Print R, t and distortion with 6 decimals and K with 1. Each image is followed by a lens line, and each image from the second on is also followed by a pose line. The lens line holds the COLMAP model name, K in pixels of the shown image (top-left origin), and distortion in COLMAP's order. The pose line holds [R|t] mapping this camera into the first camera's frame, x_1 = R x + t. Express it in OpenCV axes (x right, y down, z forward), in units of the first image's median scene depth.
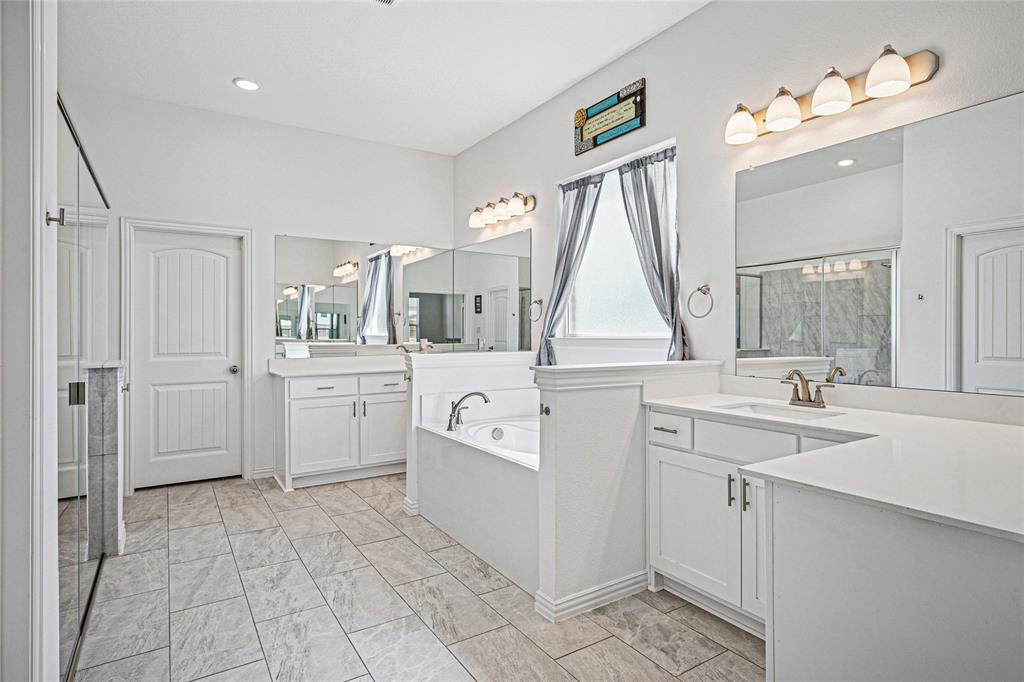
lens RADIAL K [[535.8, 0, 515.5], [0, 535.8, 334.3], [0, 0, 1]] dist [0.001679, -0.000214]
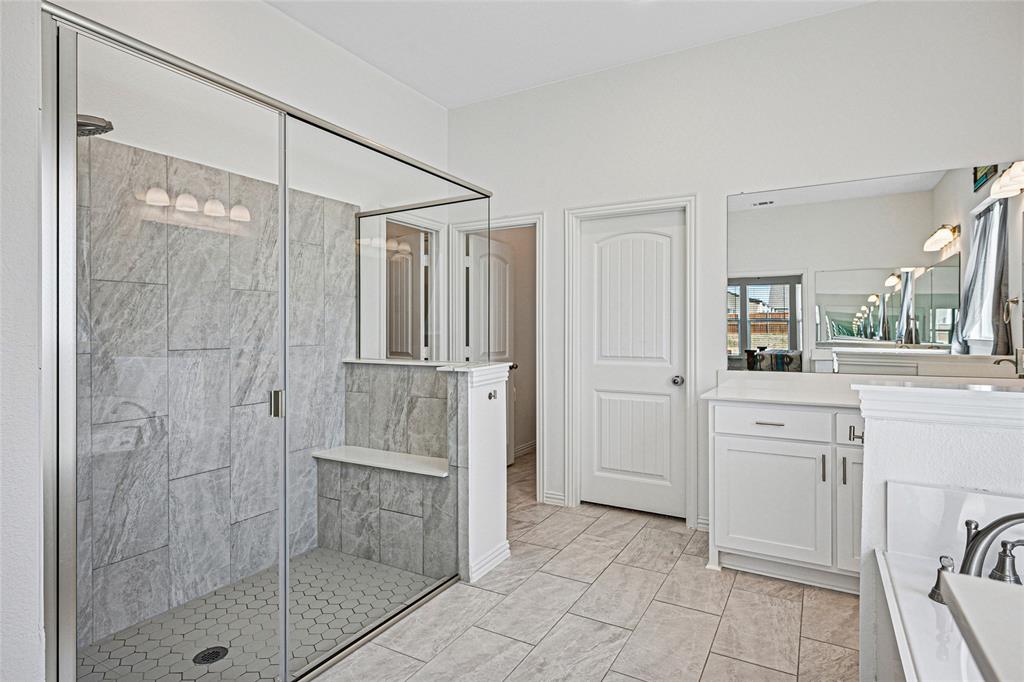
lens RADIAL K [[535.8, 0, 515.5], [0, 535.8, 334.3], [0, 0, 1]] dist [0.001679, -0.000214]
pose [[0.464616, 0.006299, -0.885490, 0.065606], [-0.007636, 0.999966, 0.003107, -0.002243], [0.885479, 0.005318, 0.464648, 0.547307]]
